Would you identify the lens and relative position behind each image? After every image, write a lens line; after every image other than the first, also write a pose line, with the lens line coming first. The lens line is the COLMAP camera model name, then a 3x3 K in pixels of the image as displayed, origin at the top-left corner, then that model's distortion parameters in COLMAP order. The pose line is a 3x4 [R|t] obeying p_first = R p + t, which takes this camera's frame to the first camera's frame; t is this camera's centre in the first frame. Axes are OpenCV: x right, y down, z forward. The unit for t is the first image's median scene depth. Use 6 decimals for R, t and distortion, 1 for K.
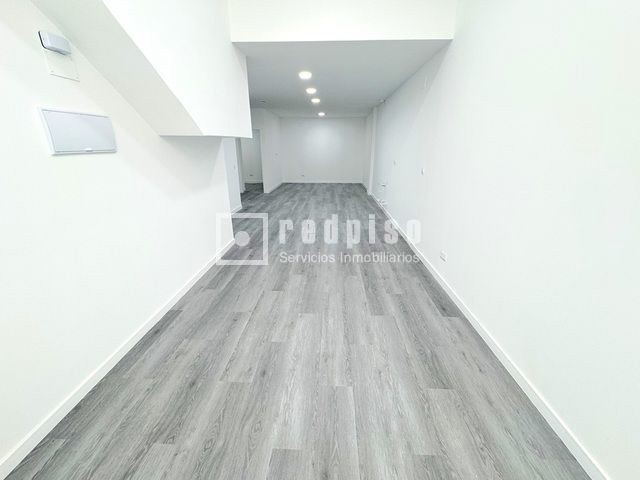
lens RADIAL K [[258.2, 0, 320.2], [0, 258.2, 240.2], [0, 0, 1]] dist [-0.000127, -0.000804]
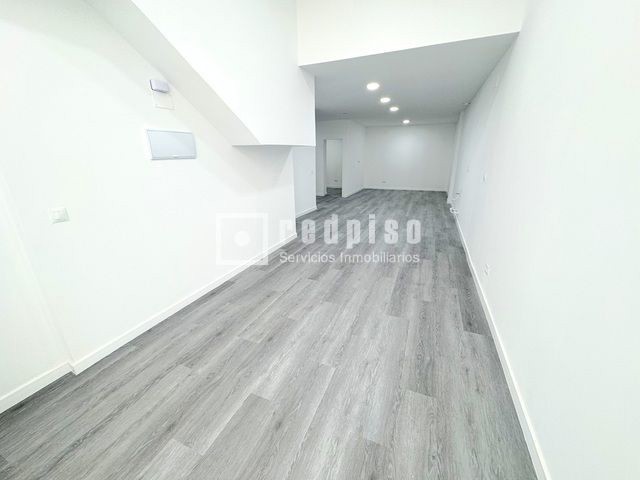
lens RADIAL K [[258.2, 0, 342.9], [0, 258.2, 243.7], [0, 0, 1]] dist [-0.000127, -0.000804]
pose [[0.940681, 0.095929, -0.325450, 0.371185], [-0.102426, 0.994737, -0.002846, 0.034063], [0.323464, 0.036012, 0.945555, -0.037358]]
